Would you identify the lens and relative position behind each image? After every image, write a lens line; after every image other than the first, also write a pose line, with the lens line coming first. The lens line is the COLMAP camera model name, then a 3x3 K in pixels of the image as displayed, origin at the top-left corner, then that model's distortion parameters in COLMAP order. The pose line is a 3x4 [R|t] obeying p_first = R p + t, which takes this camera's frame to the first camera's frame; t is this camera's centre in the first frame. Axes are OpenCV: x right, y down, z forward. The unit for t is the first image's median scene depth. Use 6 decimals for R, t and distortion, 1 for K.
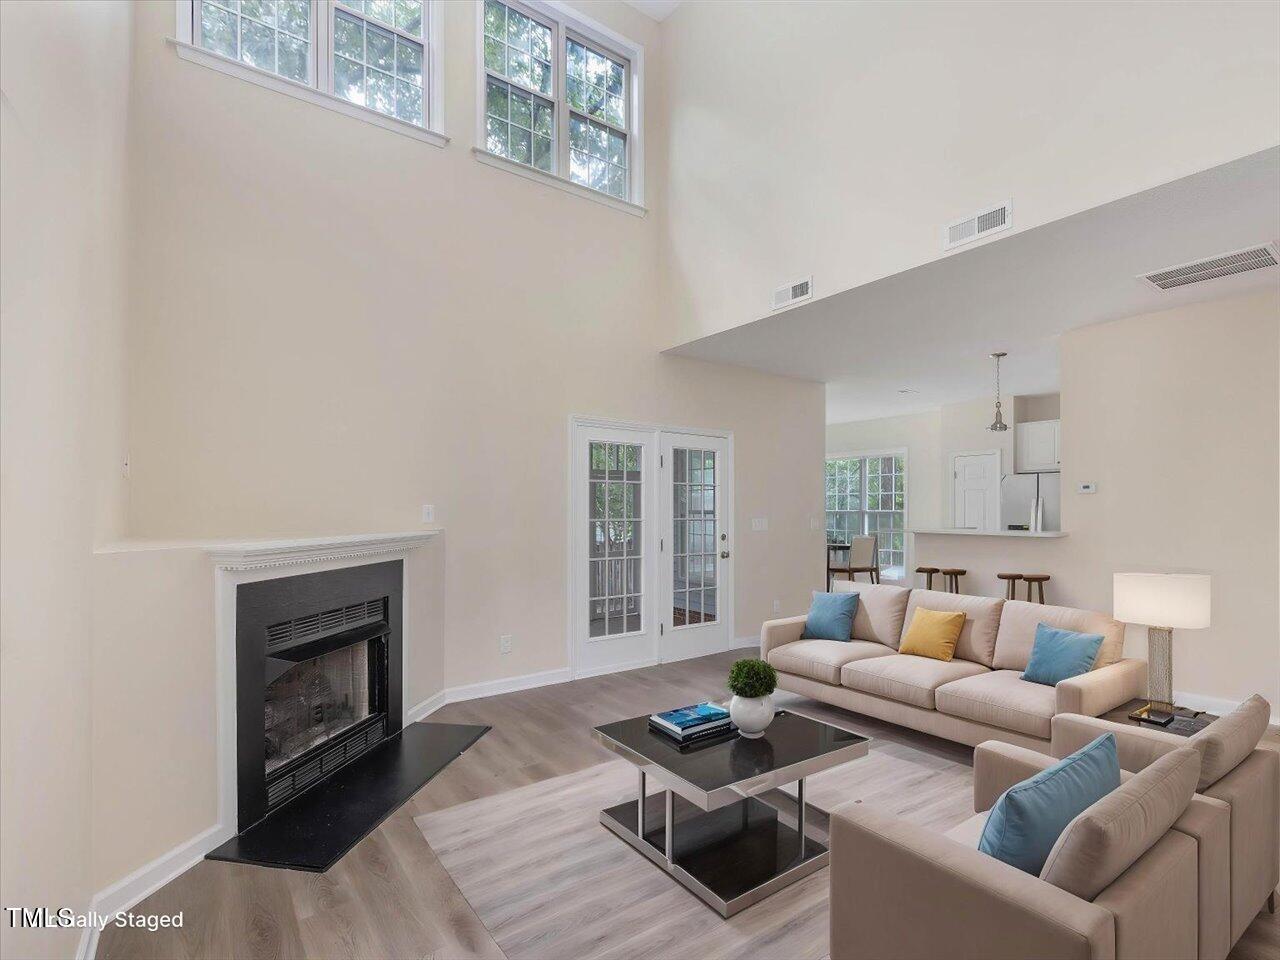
lens RADIAL K [[617.3, 0, 641.1], [0, 617.3, 480.3], [0, 0, 1]] dist [-0.001560, 0.000017]
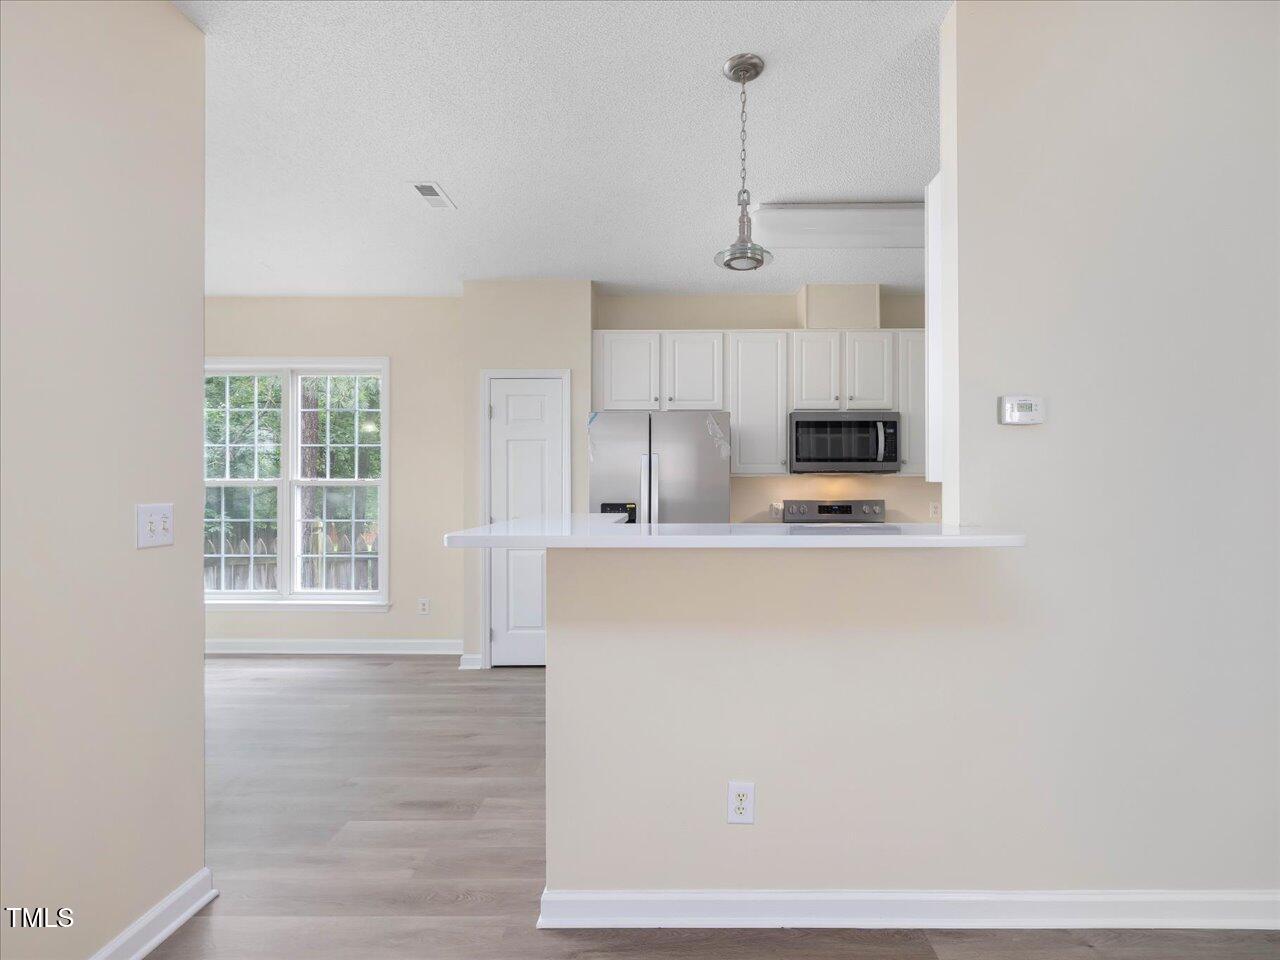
lens RADIAL K [[605.3, 0, 644.1], [0, 605.3, 484.9], [0, 0, 1]] dist [-0.000503, 0.000655]
pose [[0.601007, -0.010936, 0.799169, 0.263850], [-0.031148, 0.998826, 0.037093, 0.048390], [-0.798636, -0.047186, 0.599961, 0.896562]]
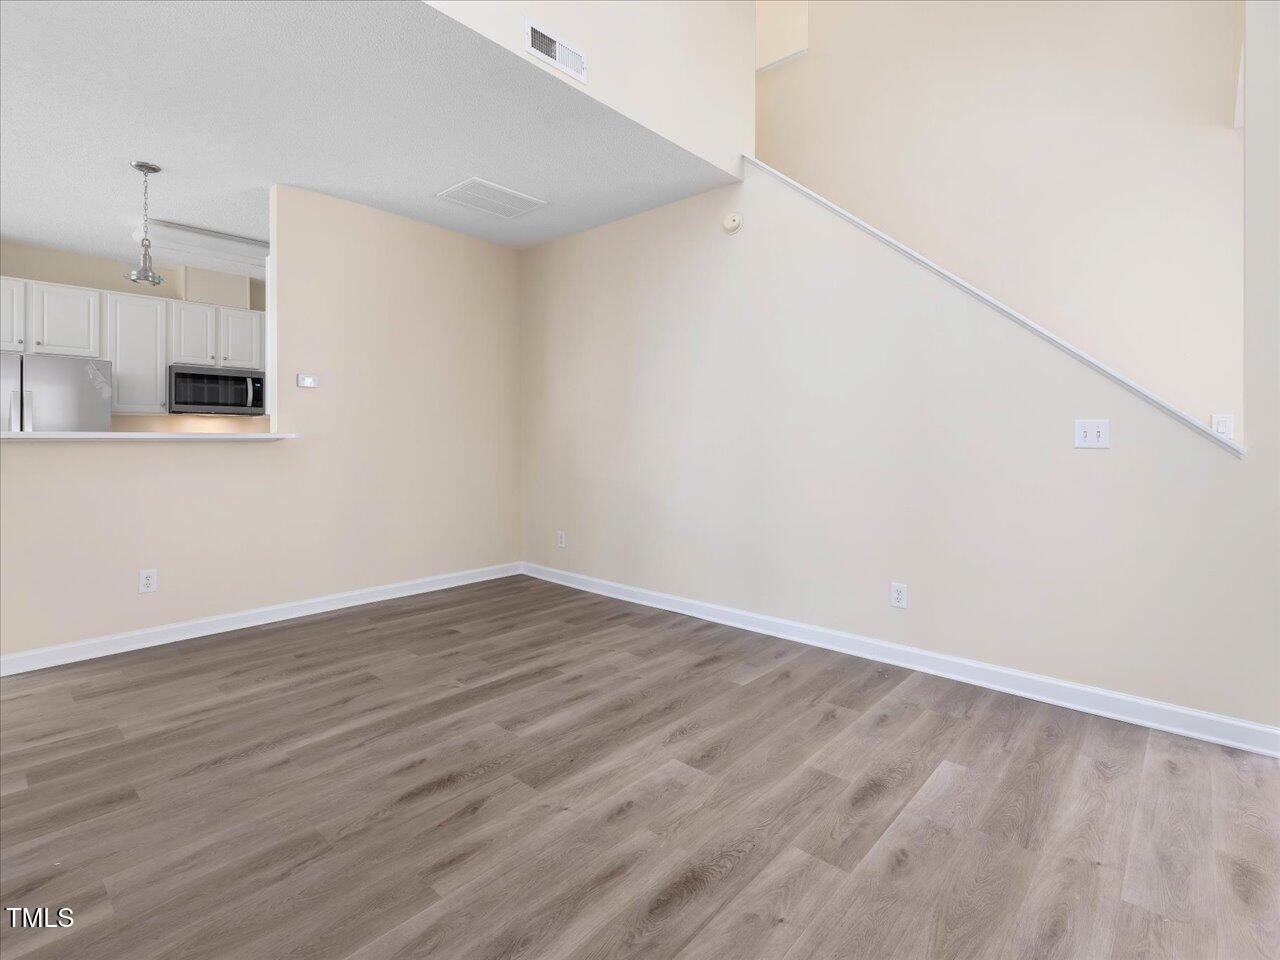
lens RADIAL K [[626.7, 0, 642.4], [0, 626.7, 444.3], [0, 0, 1]] dist [0.002039, 0.000204]
pose [[-0.214473, -0.013659, 0.976634, -0.187939], [-0.046454, 0.998913, 0.003769, 0.068500], [-0.975624, -0.044561, -0.214875, 0.669139]]
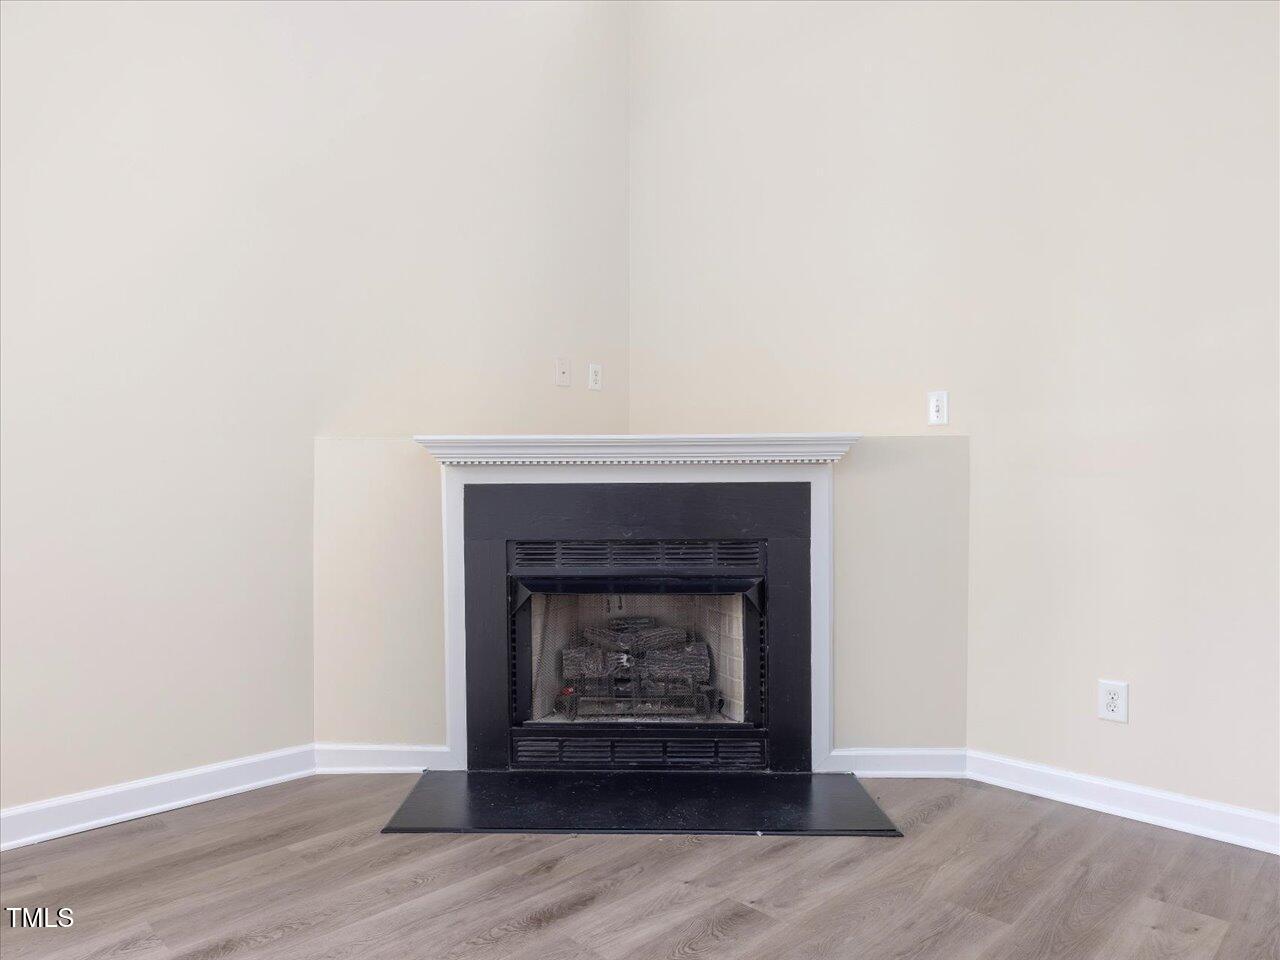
lens RADIAL K [[831.8, 0, 615.9], [0, 831.8, 484.7], [0, 0, 1]] dist [-0.002673, -0.000931]
pose [[0.144709, -0.008916, -0.989434, 0.262844], [0.046222, 0.998929, -0.002241, 0.090342], [0.988394, -0.045409, 0.144966, 0.516958]]
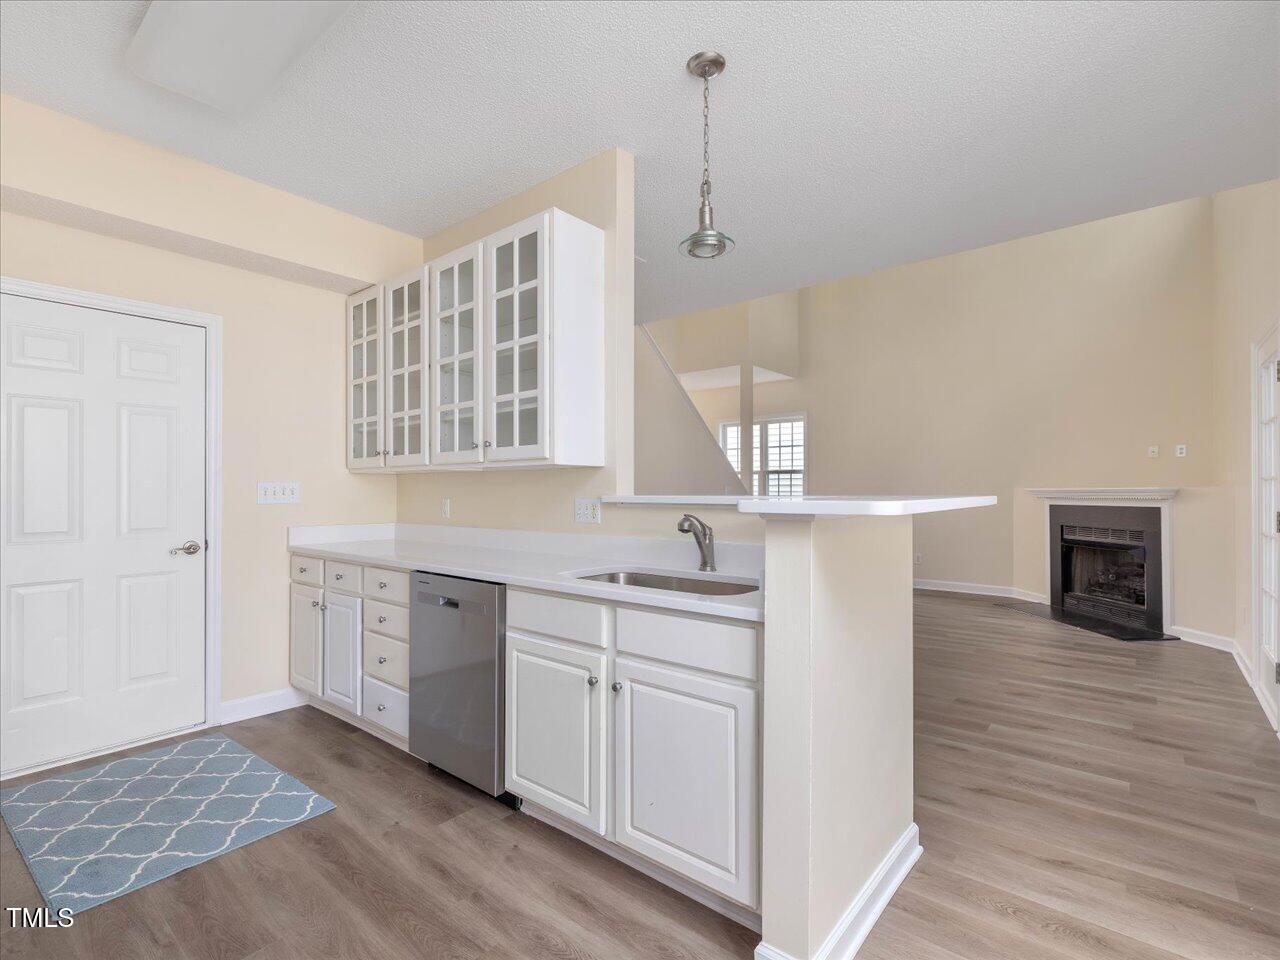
lens RADIAL K [[605.3, 0, 644.1], [0, 605.3, 484.9], [0, 0, 1]] dist [-0.000503, 0.000655]
pose [[-0.966138, -0.002317, -0.258014, 0.759675], [0.011678, 0.998542, -0.052697, 0.098811], [0.257760, -0.053926, -0.964703, 1.446866]]
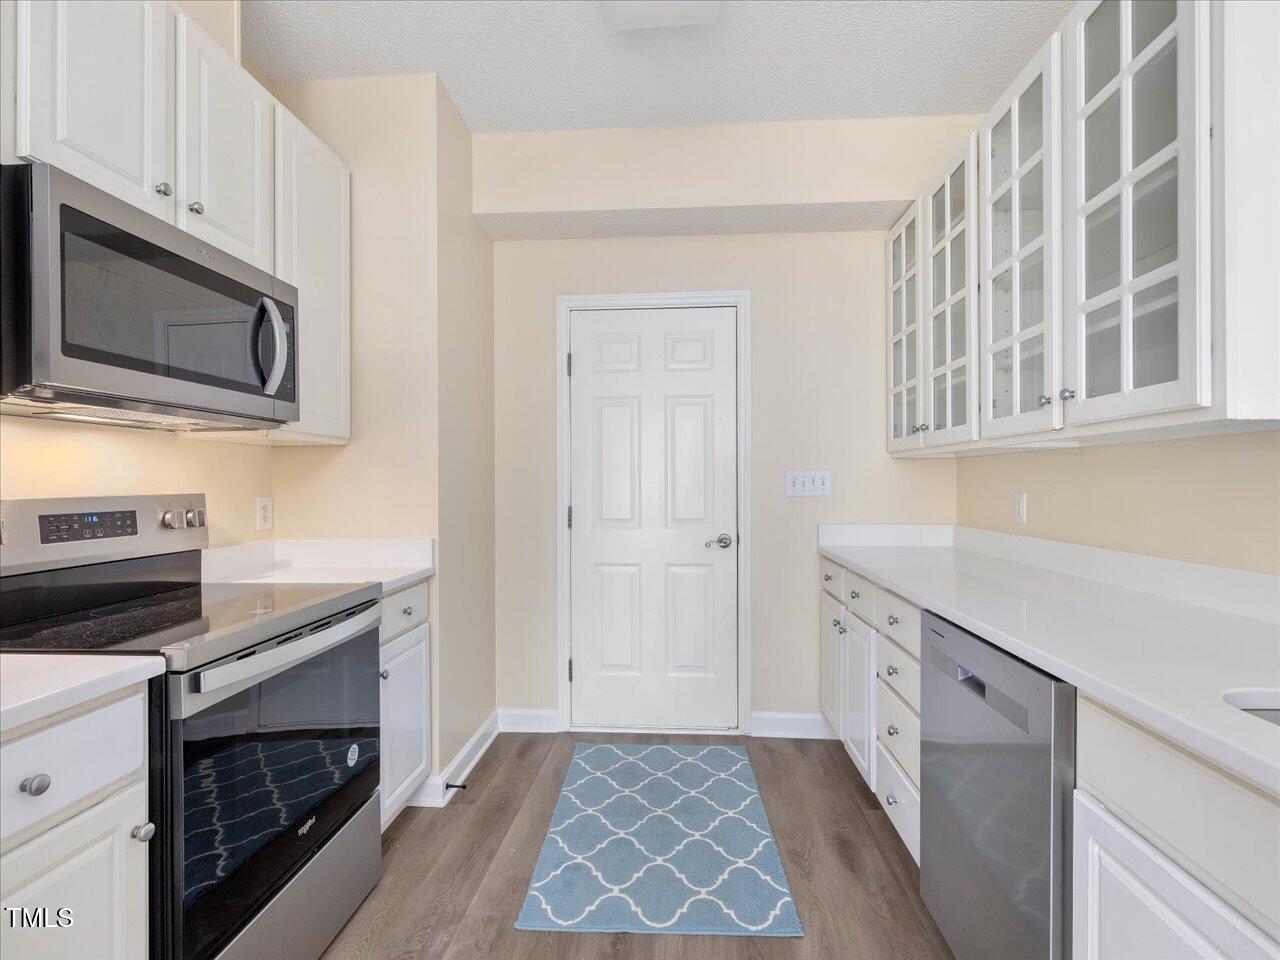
lens RADIAL K [[630.4, 0, 642.4], [0, 630.4, 482.7], [0, 0, 1]] dist [-0.000152, 0.000147]
pose [[-0.778159, 0.000710, 0.628067, 0.725783], [-0.024455, 0.999207, -0.031429, 0.089959], [-0.627591, -0.039816, -0.777525, 1.264913]]
